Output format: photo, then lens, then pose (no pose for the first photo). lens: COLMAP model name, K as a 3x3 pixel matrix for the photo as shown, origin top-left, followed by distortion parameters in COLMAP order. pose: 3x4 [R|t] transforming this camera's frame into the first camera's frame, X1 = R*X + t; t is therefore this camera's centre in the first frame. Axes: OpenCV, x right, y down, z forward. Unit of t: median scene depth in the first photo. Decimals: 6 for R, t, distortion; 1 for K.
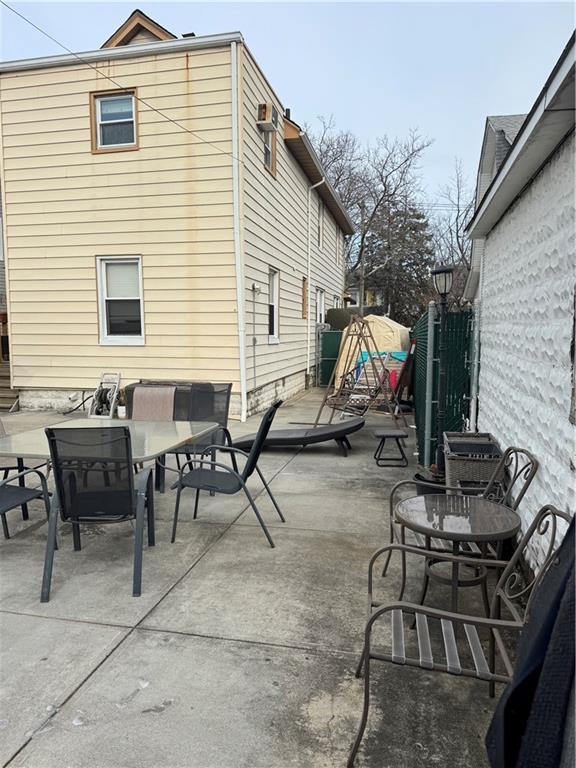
lens RADIAL K [[534.5, 0, 283.7], [0, 534.5, 382.2], [0, 0, 1]] dist [0.057931, -0.070585]
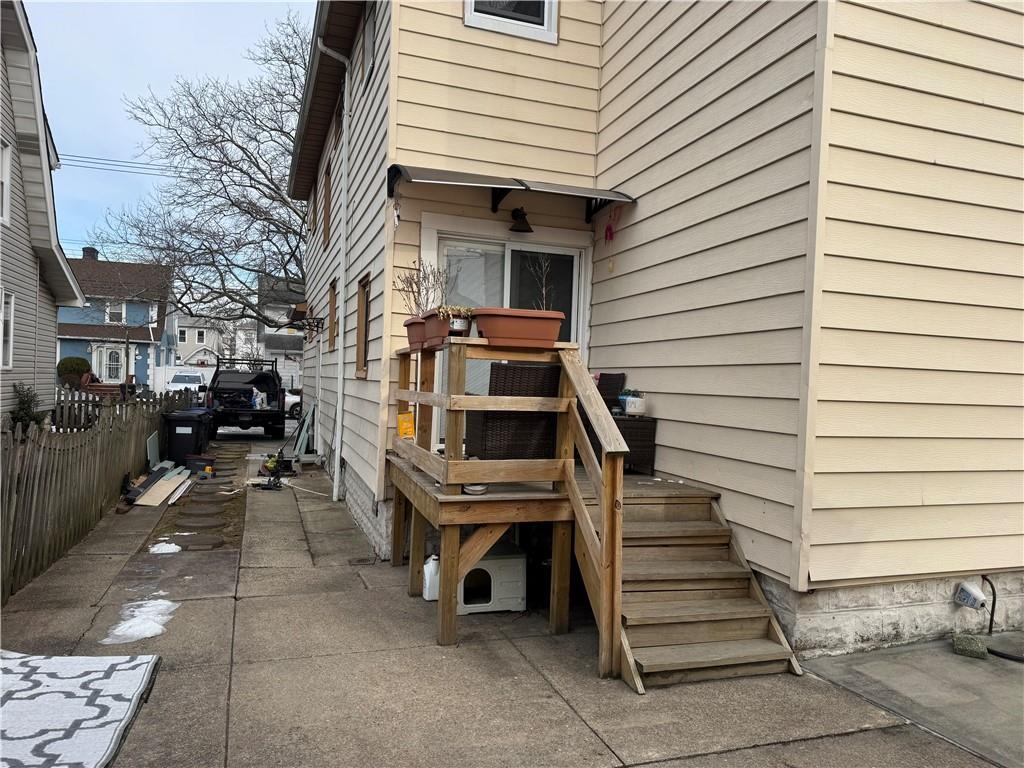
lens RADIAL K [[712.7, 0, 513.8], [0, 712.7, 385.5], [0, 0, 1]] dist [0.057931, -0.070585]
pose [[0.844304, 0.032383, 0.534885, -0.846322], [0.013298, 0.996599, -0.081327, -0.067183], [-0.535700, 0.075777, 0.841002, 0.757634]]
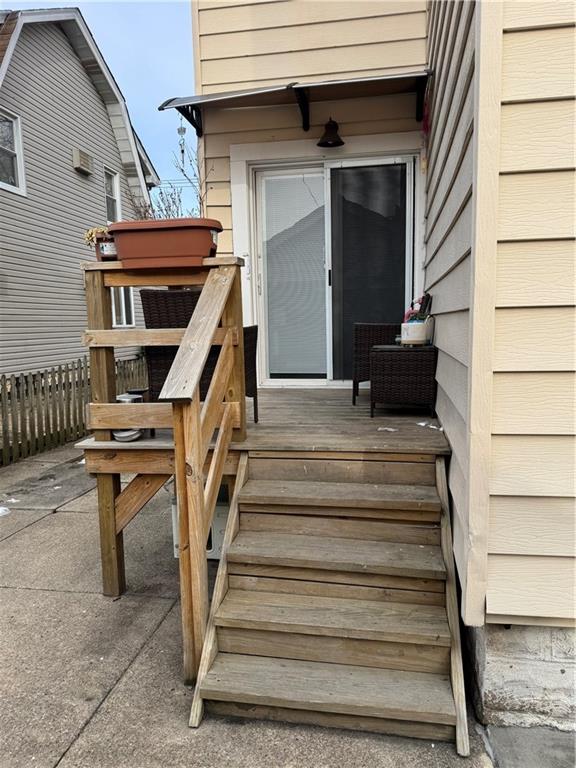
lens RADIAL K [[540.3, 0, 288.0], [0, 540.3, 386.7], [0, 0, 1]] dist [0.002162, -0.000193]
pose [[0.997623, -0.030111, 0.061984, -0.574610], [0.028764, 0.999333, 0.022512, -0.070104], [-0.062621, -0.020675, 0.997823, 0.837868]]
